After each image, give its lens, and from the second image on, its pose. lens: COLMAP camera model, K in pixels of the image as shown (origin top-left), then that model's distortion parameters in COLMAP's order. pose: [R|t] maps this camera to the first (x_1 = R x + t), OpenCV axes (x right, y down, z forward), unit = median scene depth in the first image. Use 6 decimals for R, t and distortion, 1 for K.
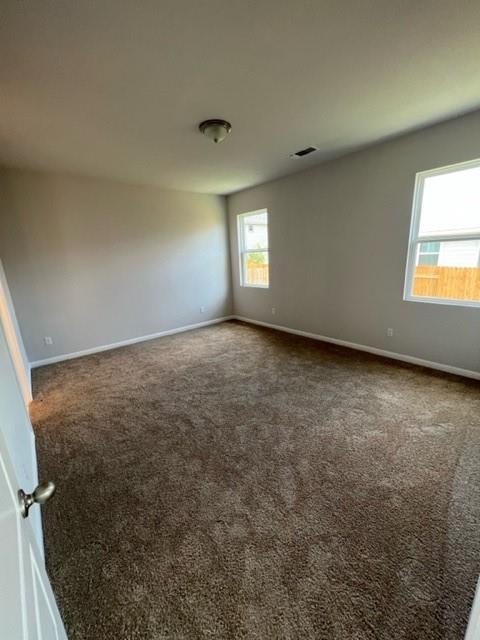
lens RADIAL K [[256.6, 0, 237.7], [0, 256.6, 320.6], [0, 0, 1]] dist [0.000327, 0.000764]
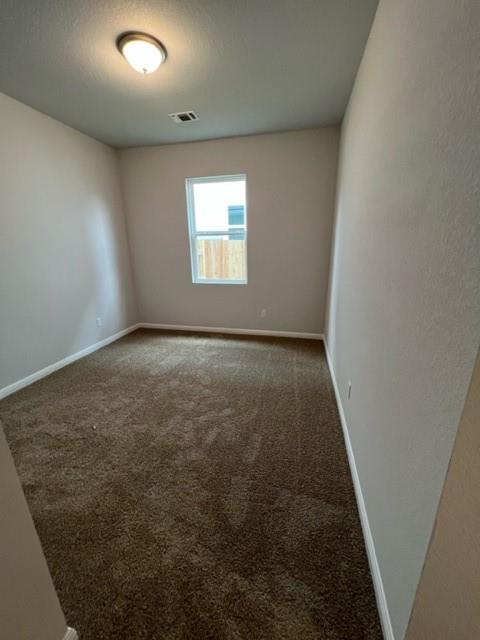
lens RADIAL K [[256.6, 0, 241.3], [0, 256.6, 319.7], [0, 0, 1]] dist [0.000327, 0.000764]
pose [[0.778207, -0.159308, 0.607466, -0.354584], [0.131747, 0.987179, 0.090111, -0.086580], [-0.614033, 0.009906, 0.789218, 0.380281]]
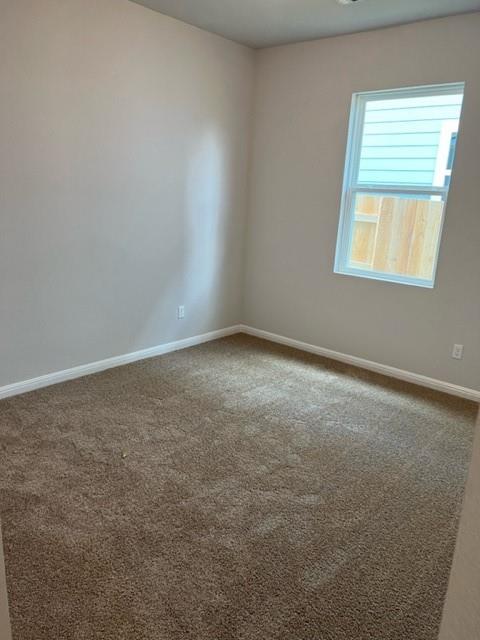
lens RADIAL K [[482.9, 0, 239.0], [0, 482.9, 319.8], [0, 0, 1]] dist [0.040504, -0.036952]
pose [[0.978546, 0.027706, 0.204157, -0.309511], [-0.035672, 0.998735, 0.035441, -0.088068], [-0.202917, -0.041964, 0.978296, 0.298958]]
